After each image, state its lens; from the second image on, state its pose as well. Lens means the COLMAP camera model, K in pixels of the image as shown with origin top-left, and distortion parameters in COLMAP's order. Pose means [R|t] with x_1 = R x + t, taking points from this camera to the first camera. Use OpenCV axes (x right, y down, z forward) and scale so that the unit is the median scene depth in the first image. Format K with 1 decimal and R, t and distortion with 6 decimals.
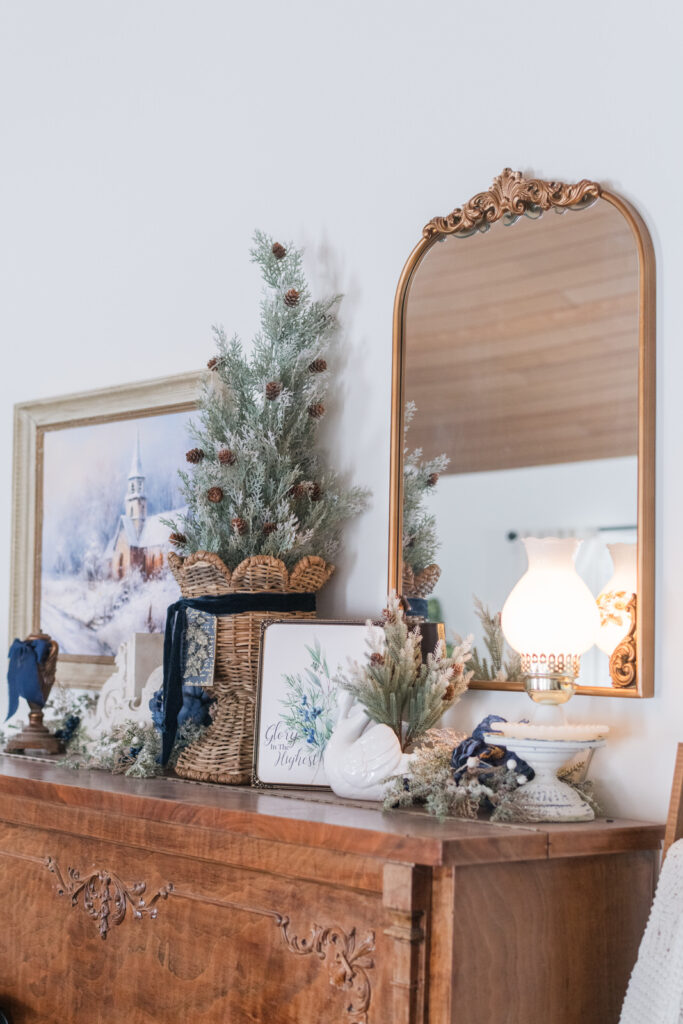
lens RADIAL K [[1688.6, 0, 341.5], [0, 1688.6, 512.0], [0, 0, 1]] dist [-0.011197, -0.151562]
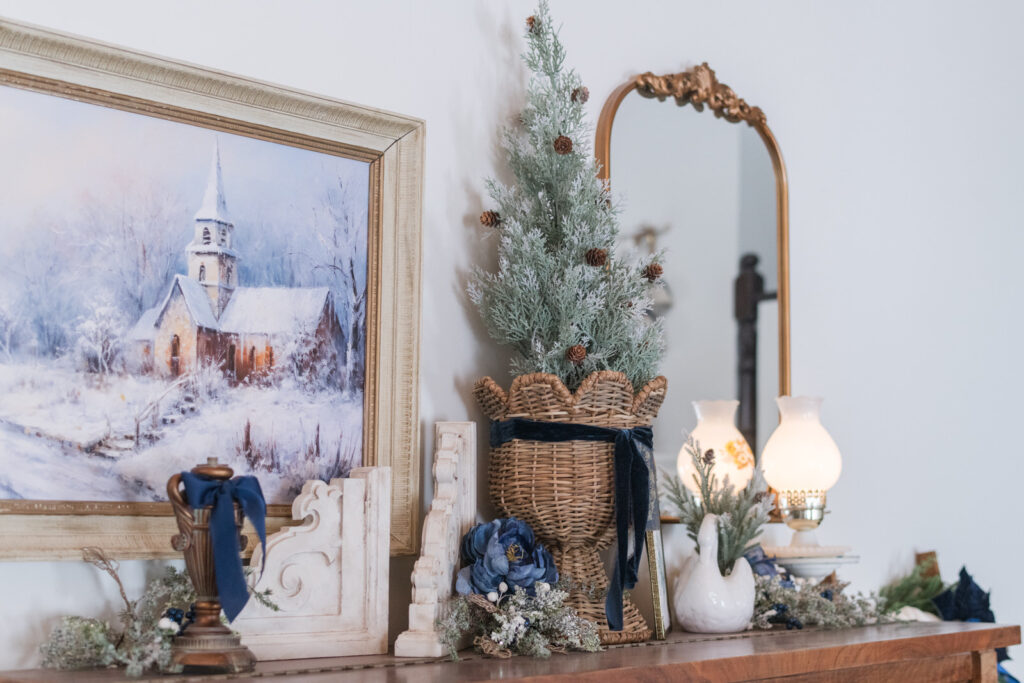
lens RADIAL K [[1688.6, 0, 512.0], [0, 1688.6, 341.5], [0, 0, 1]] dist [-0.011197, -0.151562]
pose [[-0.129695, 0.082786, 0.988092, -0.762109], [-0.077162, 0.992644, -0.093295, 0.075529], [-0.988547, -0.088343, -0.122353, 0.962135]]
